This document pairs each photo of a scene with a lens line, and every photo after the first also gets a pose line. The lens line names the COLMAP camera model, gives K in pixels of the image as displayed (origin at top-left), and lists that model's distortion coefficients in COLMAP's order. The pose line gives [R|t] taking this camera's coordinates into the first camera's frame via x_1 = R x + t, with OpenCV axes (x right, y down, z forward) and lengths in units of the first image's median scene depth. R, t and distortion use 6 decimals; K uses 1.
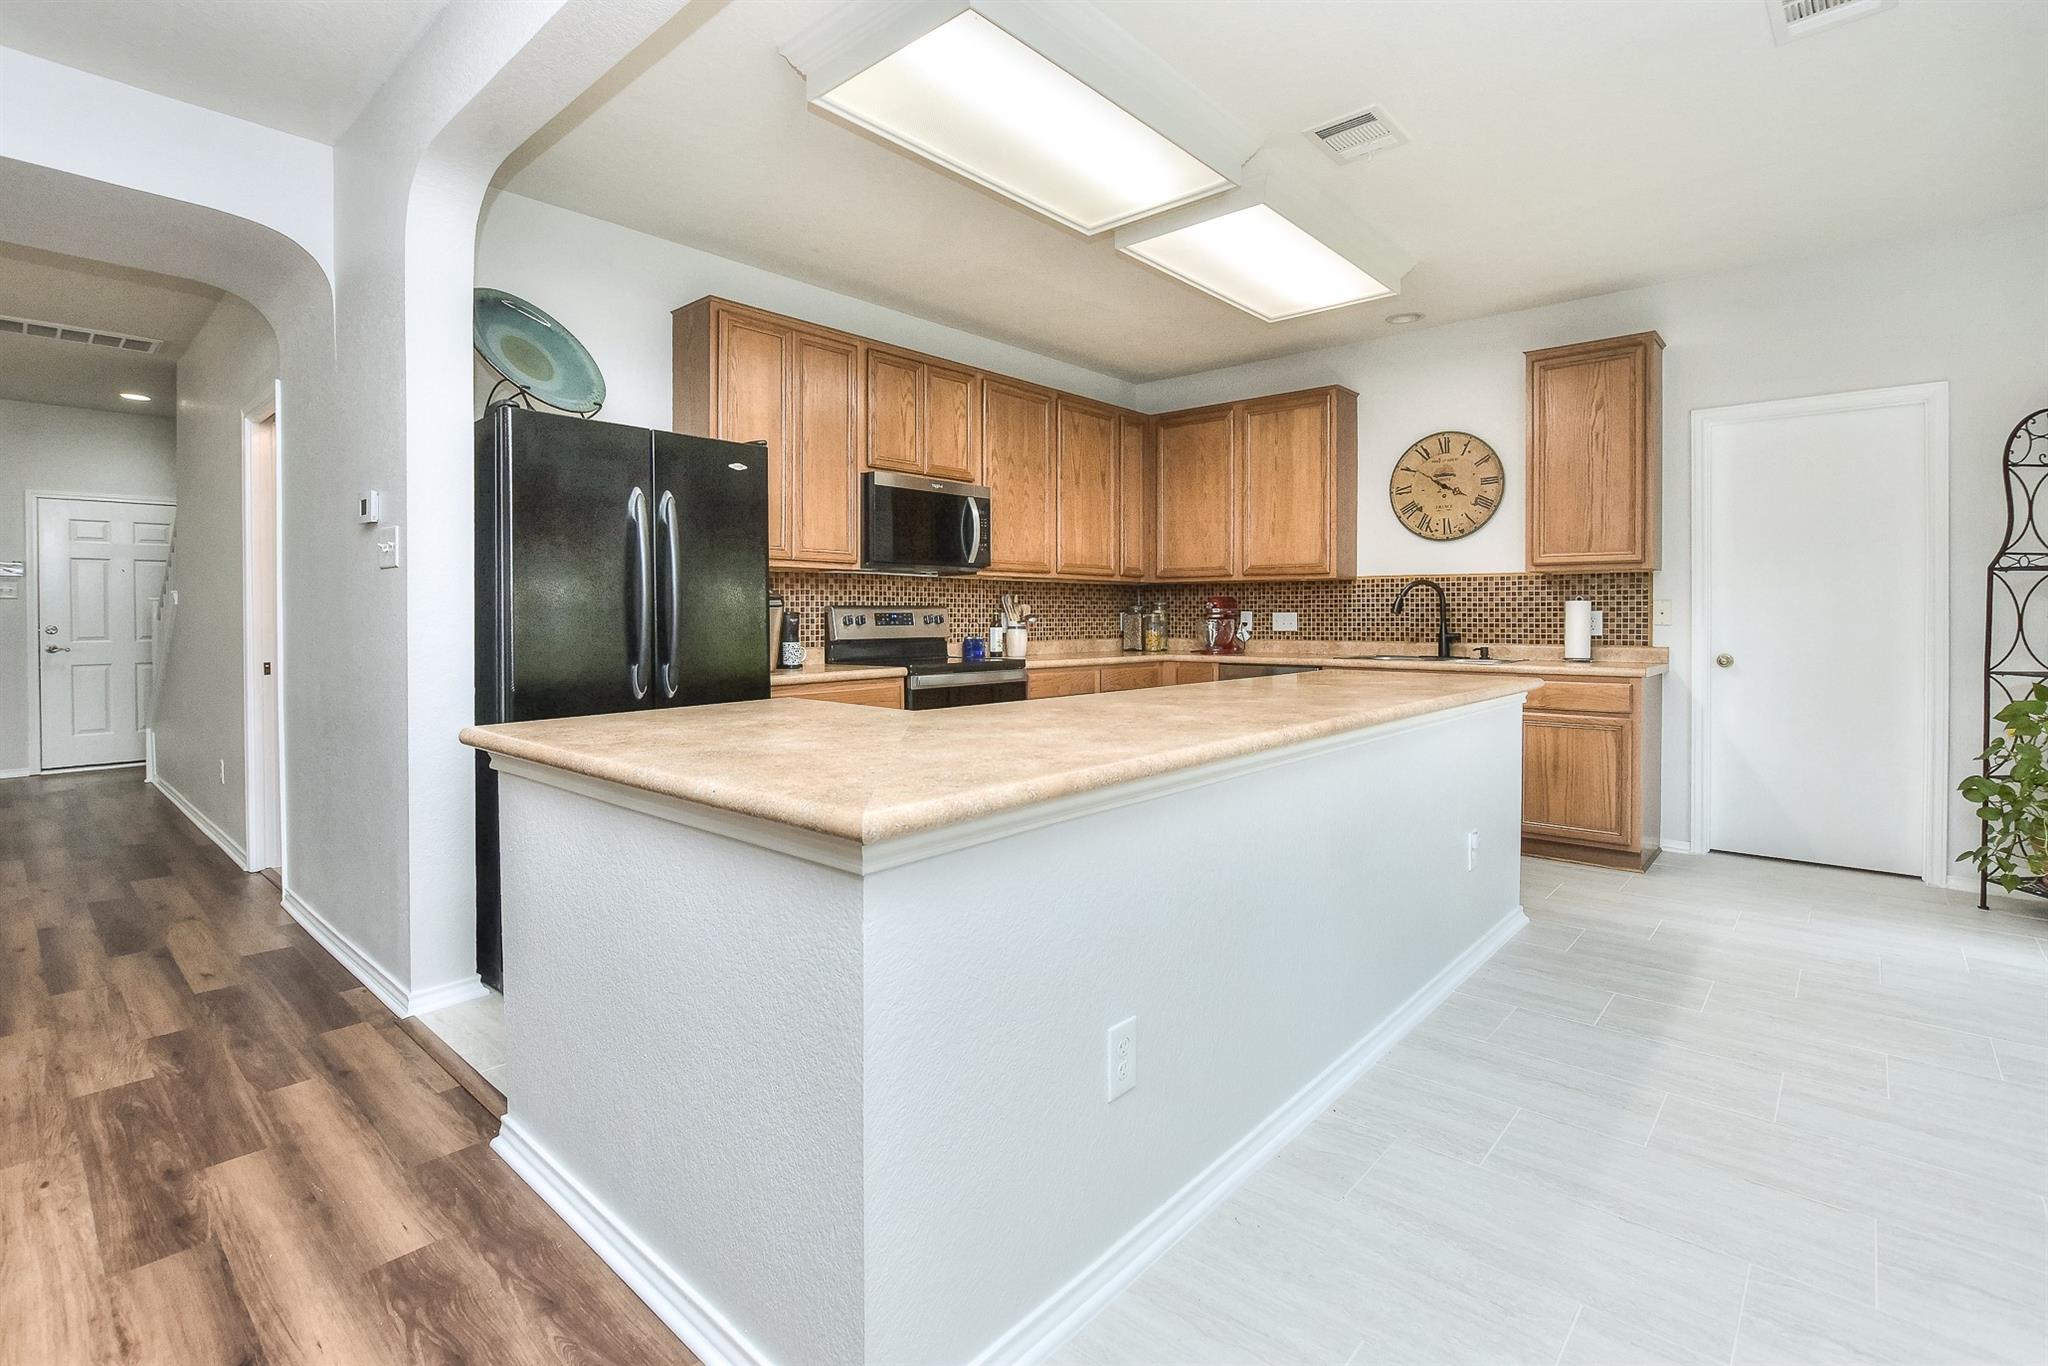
lens RADIAL K [[934.4, 0, 1041.6], [0, 934.4, 611.8], [0, 0, 1]] dist [-0.011222, 0.004438]
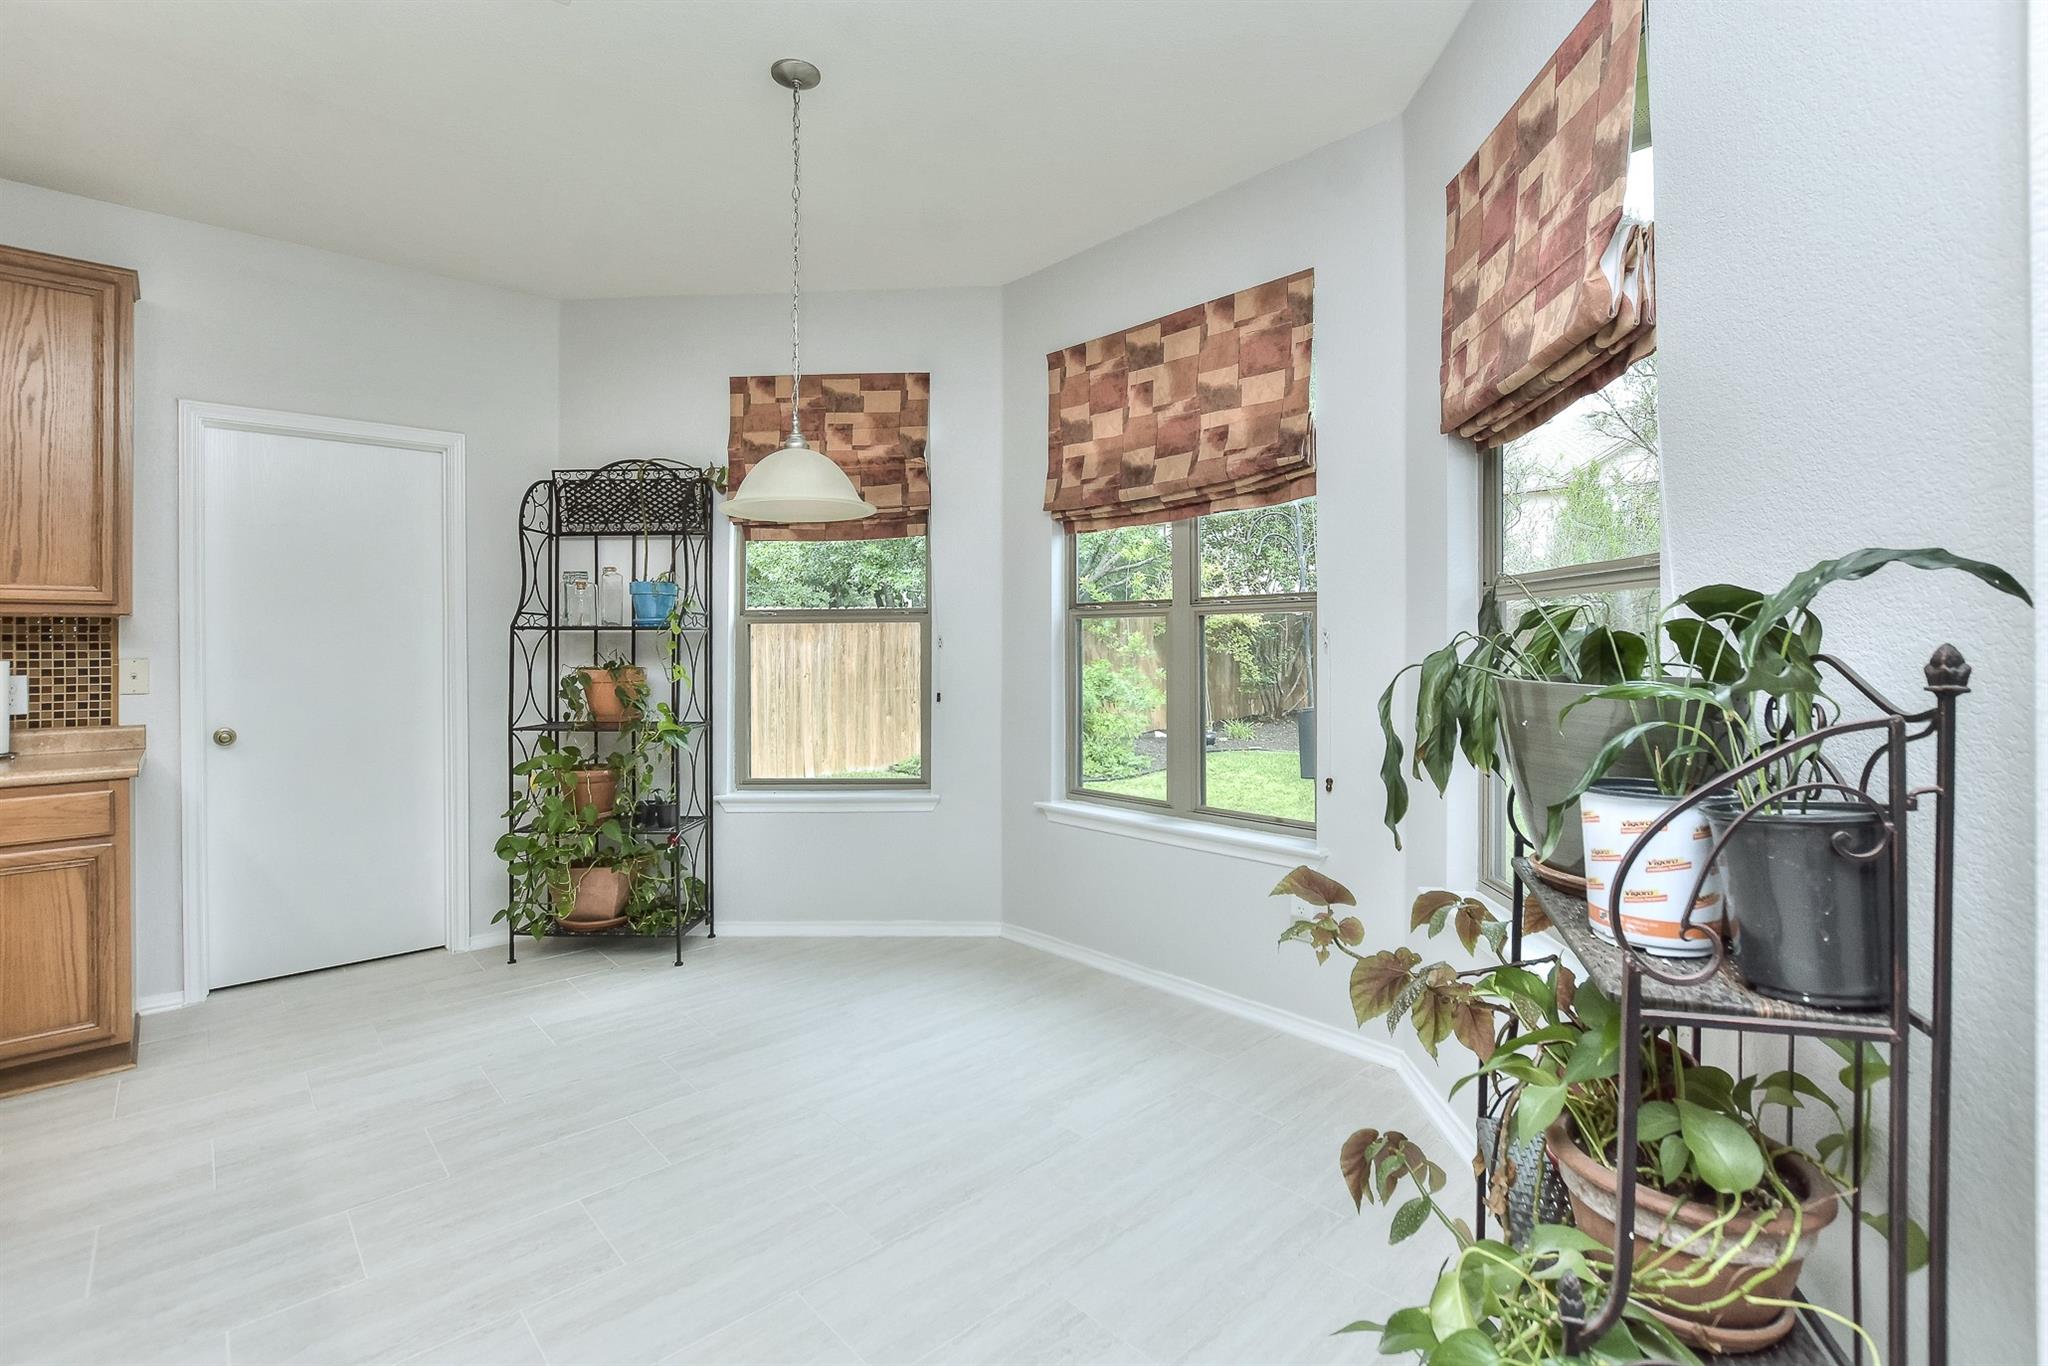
lens RADIAL K [[903.9, 0, 977.3], [0, 903.9, 645.7], [0, 0, 1]] dist [-0.023374, 0.004613]
pose [[0.130726, 0.001027, 0.991418, 0.081065], [0.008605, 0.999961, -0.002171, -0.014718], [-0.991381, 0.008815, 0.130712, 0.268546]]
